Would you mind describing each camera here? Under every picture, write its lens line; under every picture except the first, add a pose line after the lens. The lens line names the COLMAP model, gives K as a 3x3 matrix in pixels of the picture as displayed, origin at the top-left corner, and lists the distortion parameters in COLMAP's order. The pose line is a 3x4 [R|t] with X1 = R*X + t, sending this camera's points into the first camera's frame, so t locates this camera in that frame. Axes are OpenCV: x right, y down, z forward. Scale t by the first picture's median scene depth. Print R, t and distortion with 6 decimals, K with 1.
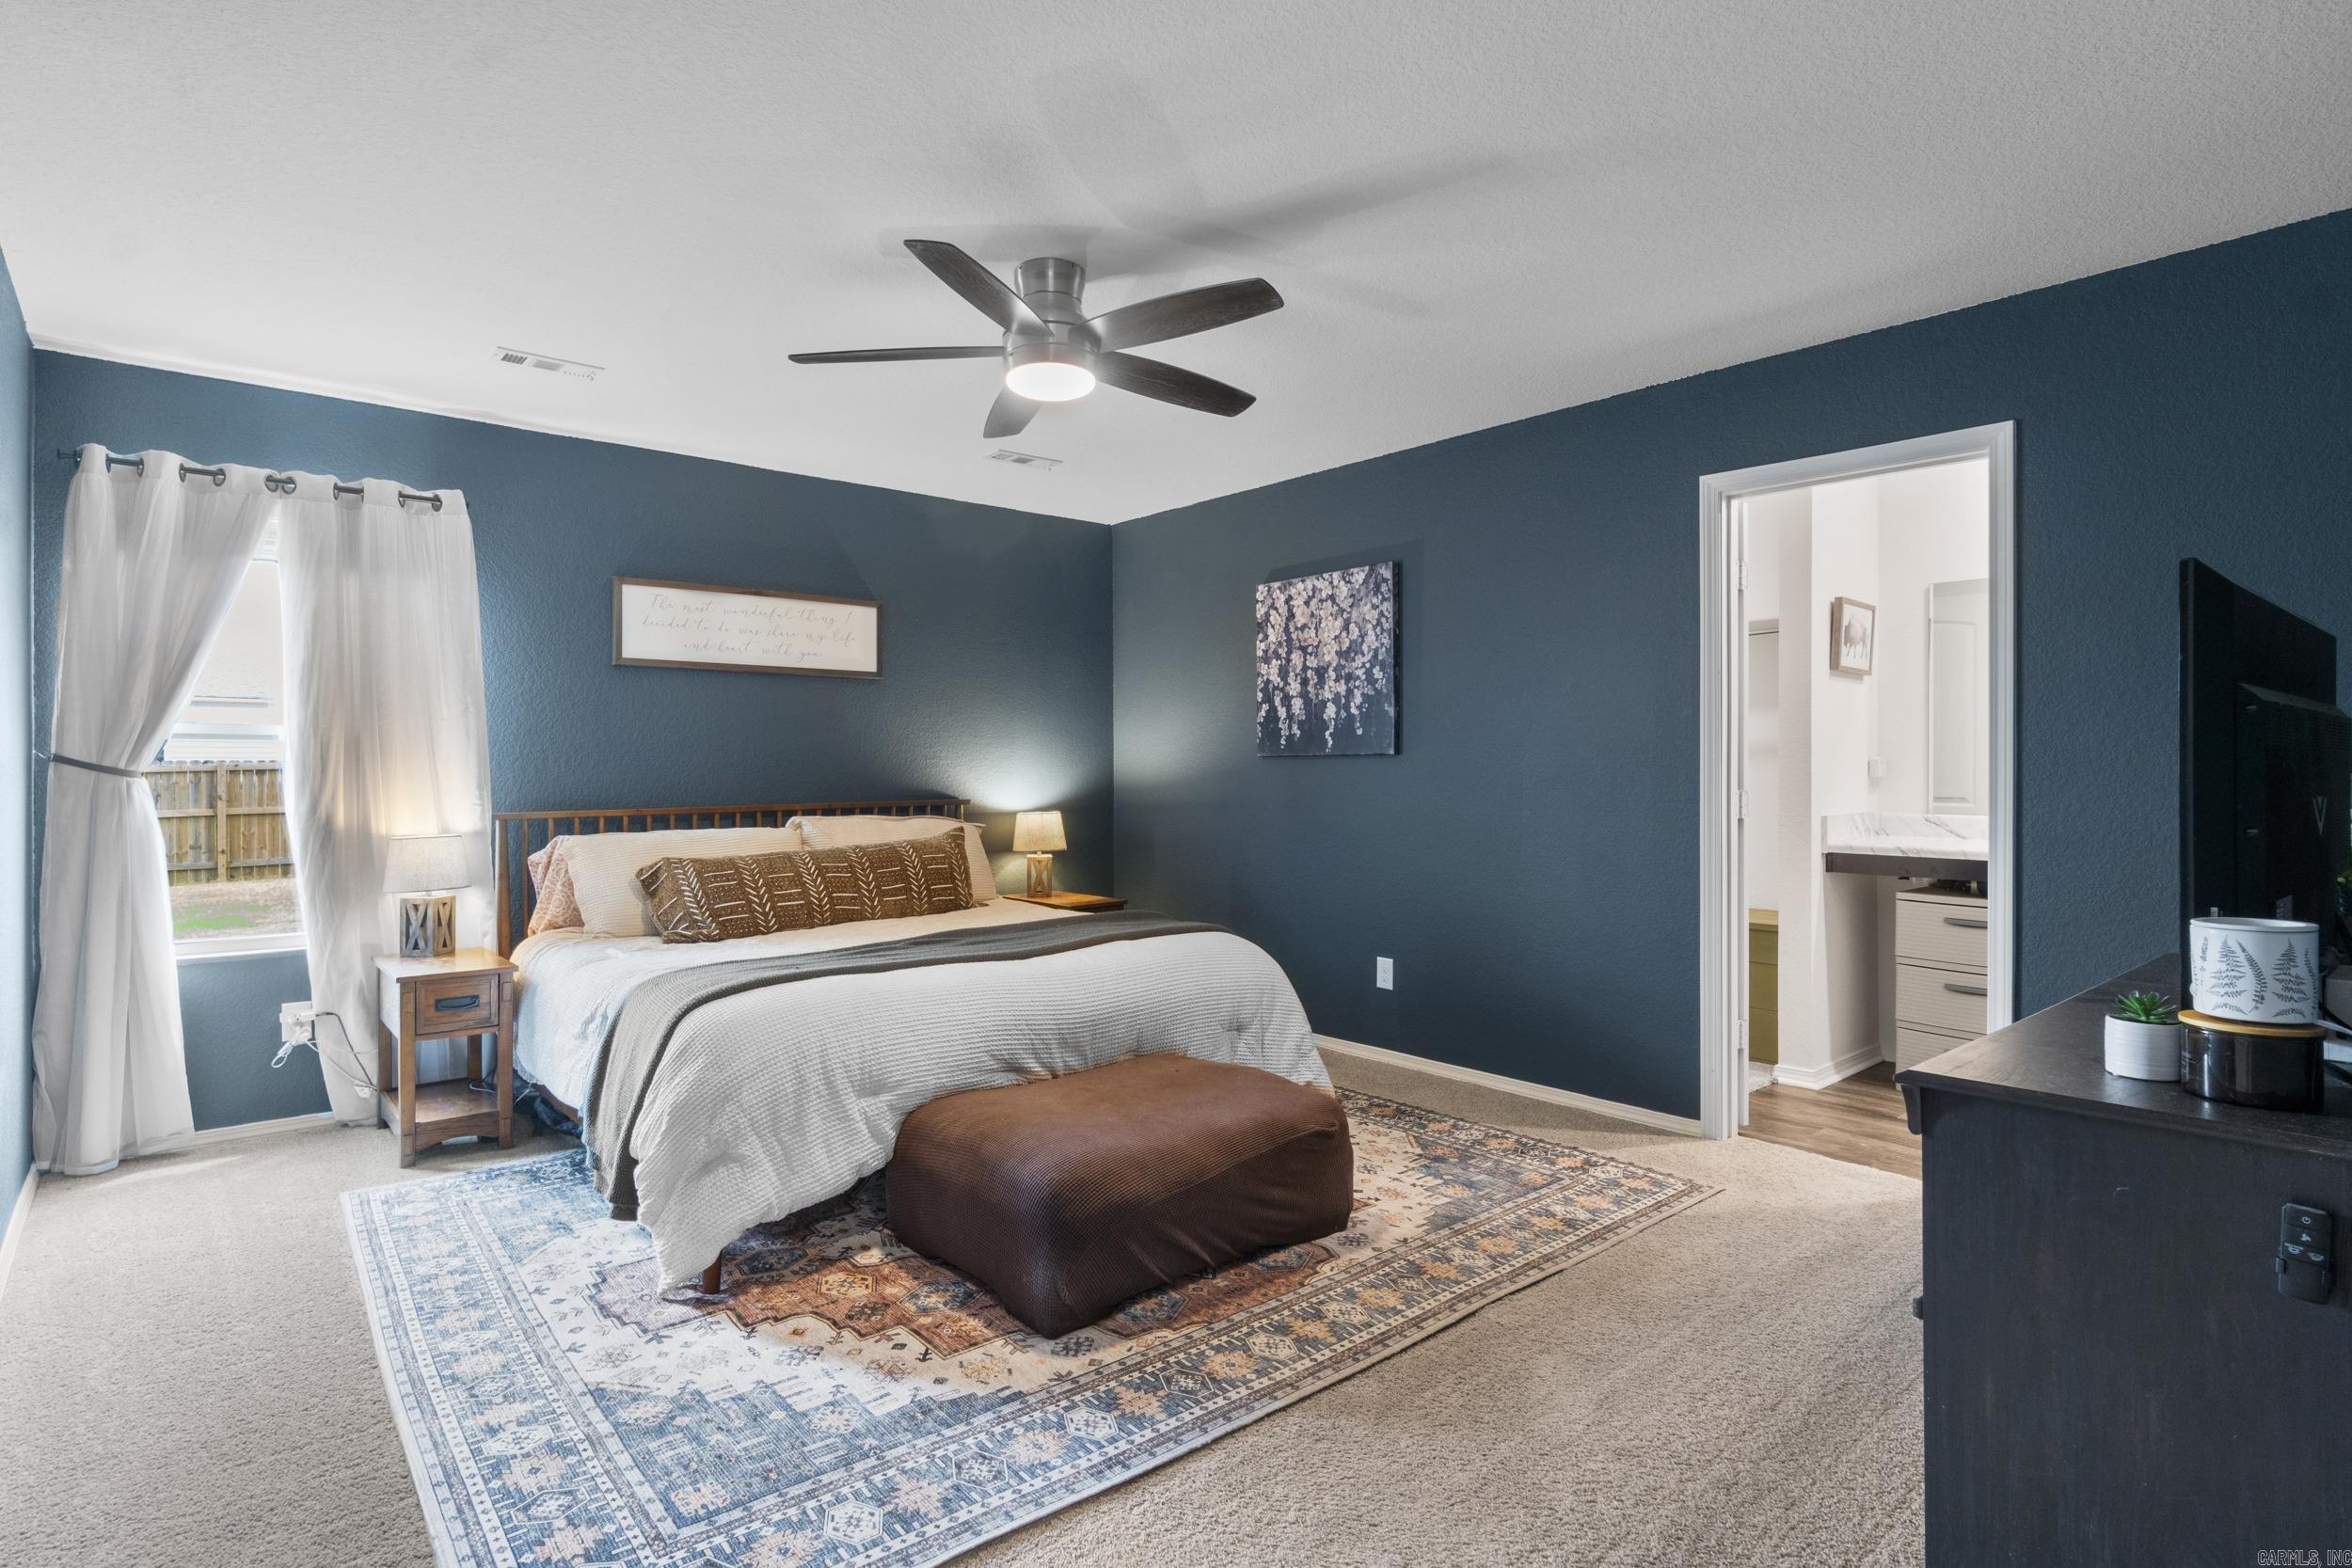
lens RADIAL K [[1215.5, 0, 1154.2], [0, 1215.5, 783.9], [0, 0, 1]] dist [-0.002723, 0.000294]
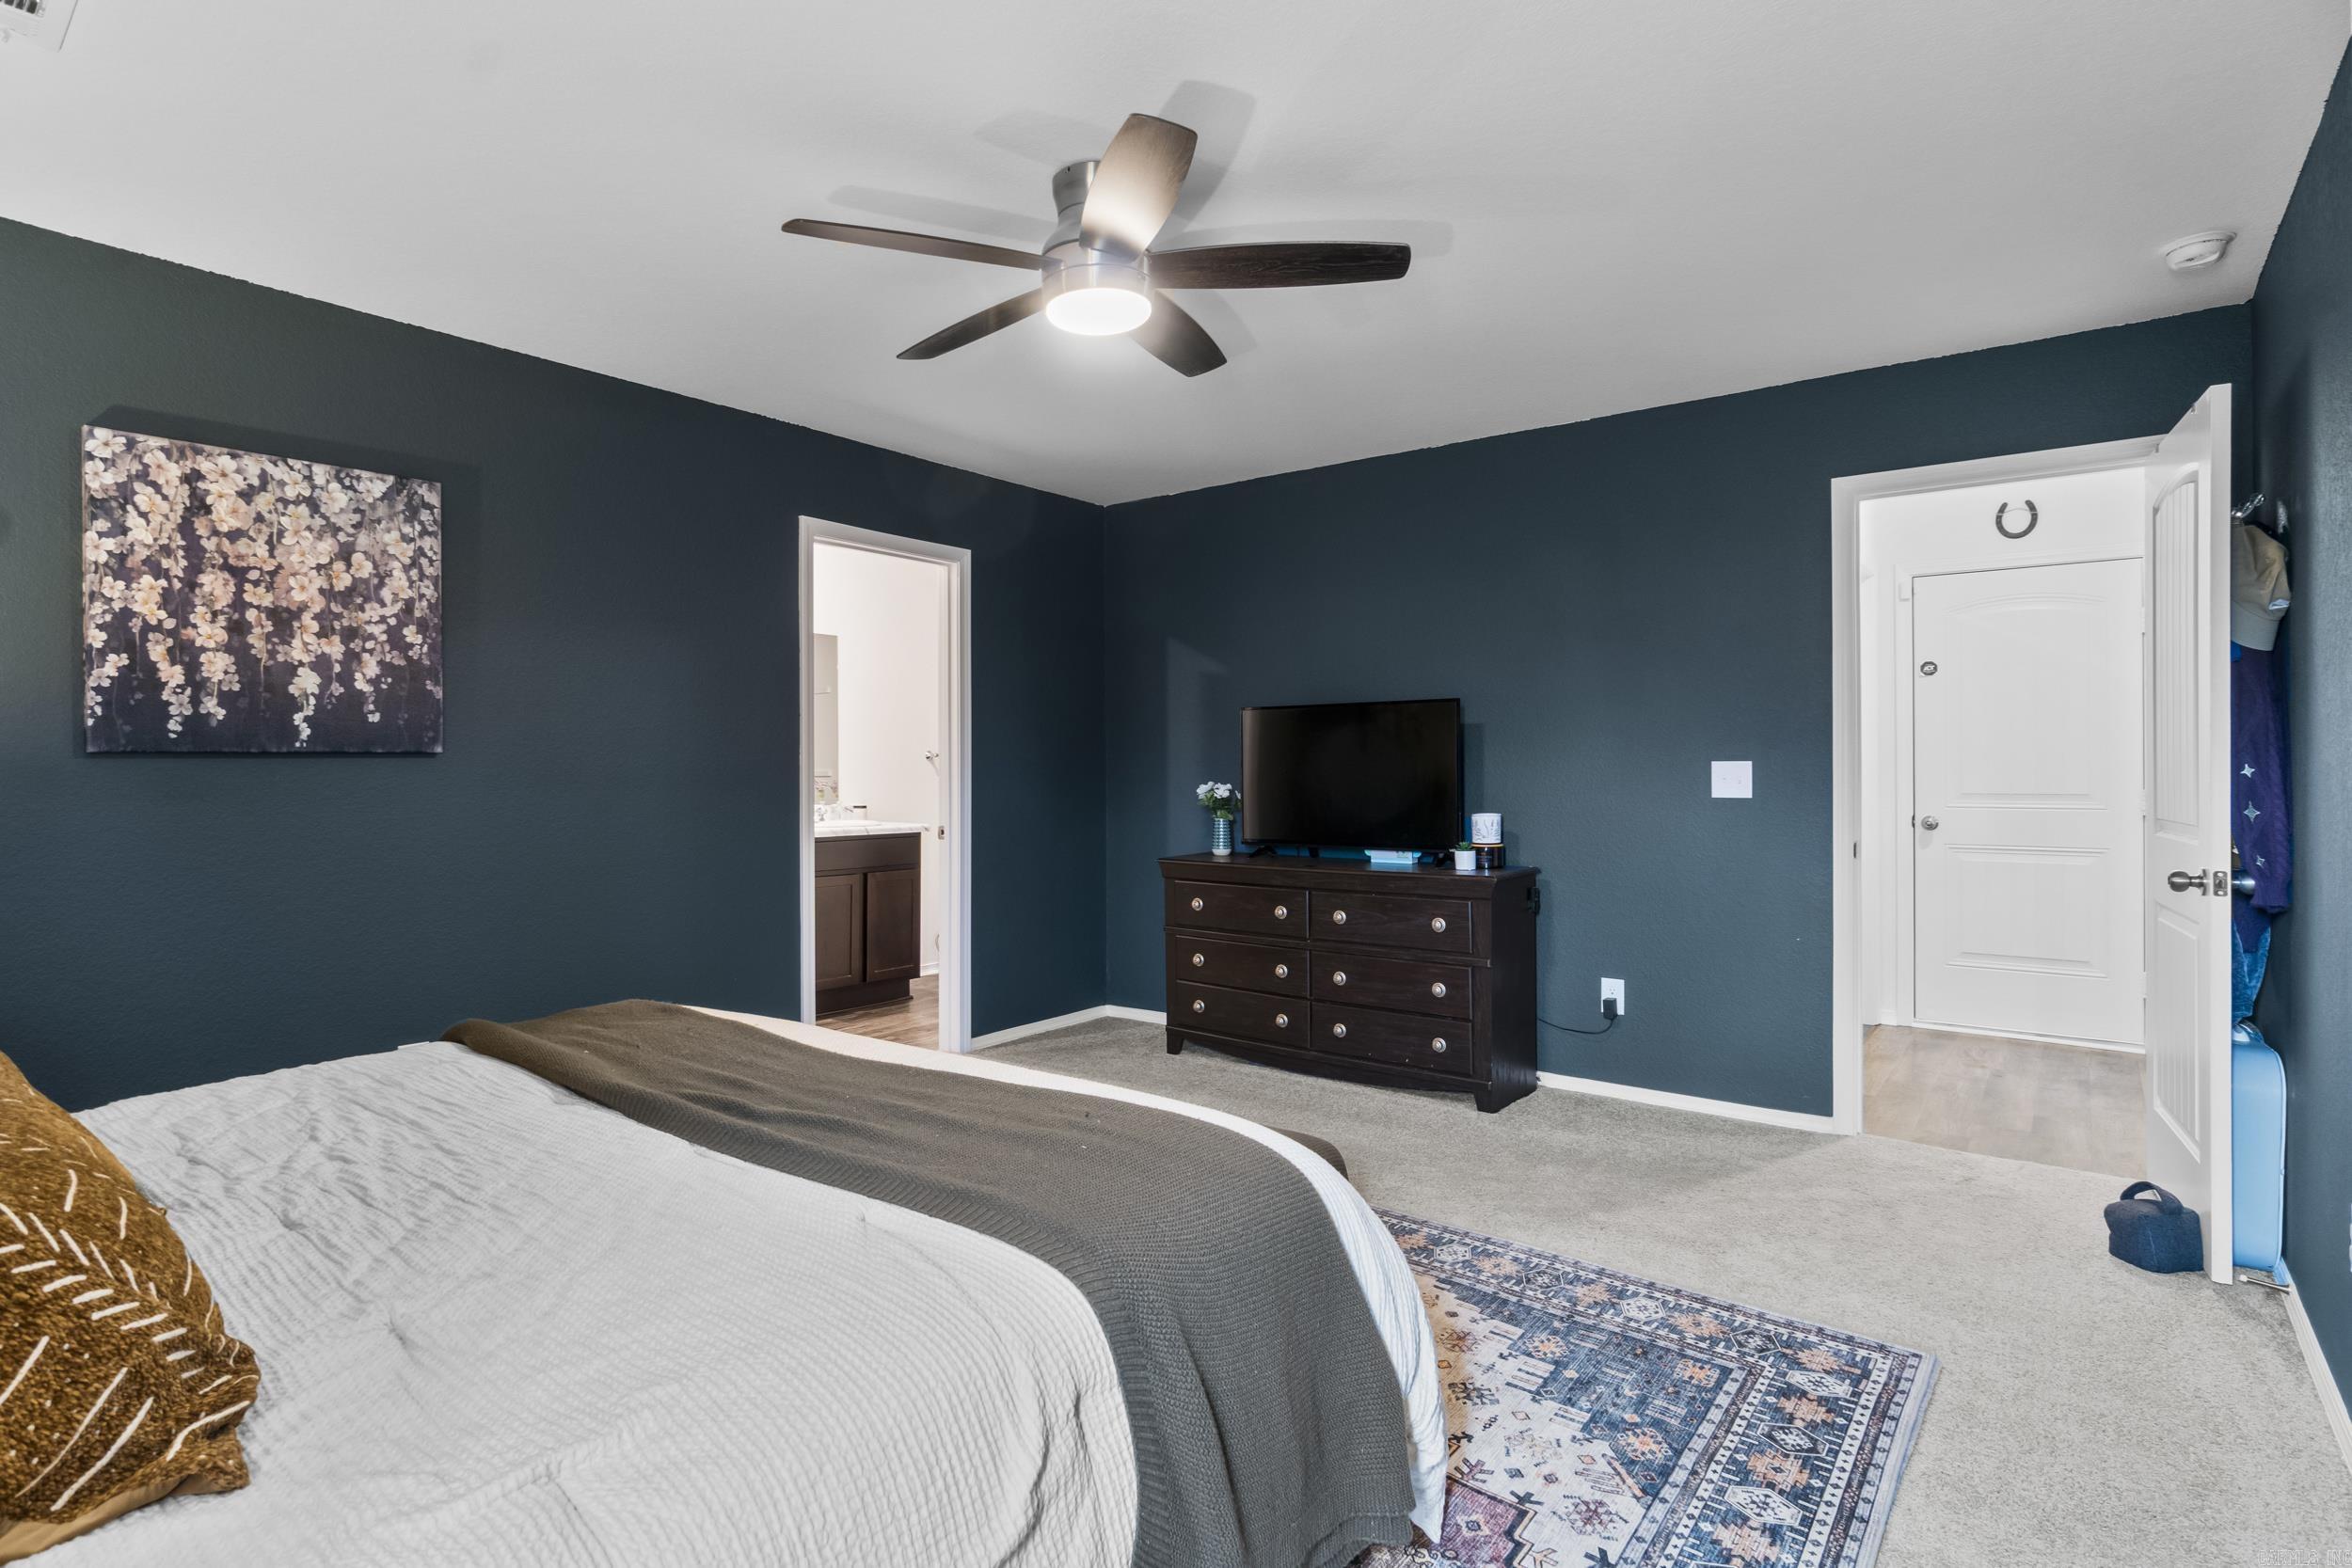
lens RADIAL K [[1177.7, 0, 1166.7], [0, 1177.7, 785.2], [0, 0, 1]] dist [-0.000799, 0.001133]
pose [[-0.206367, -0.012545, 0.978394, -0.546051], [0.016162, 0.999738, 0.016228, -0.009366], [-0.978341, 0.019162, -0.206110, 0.696911]]
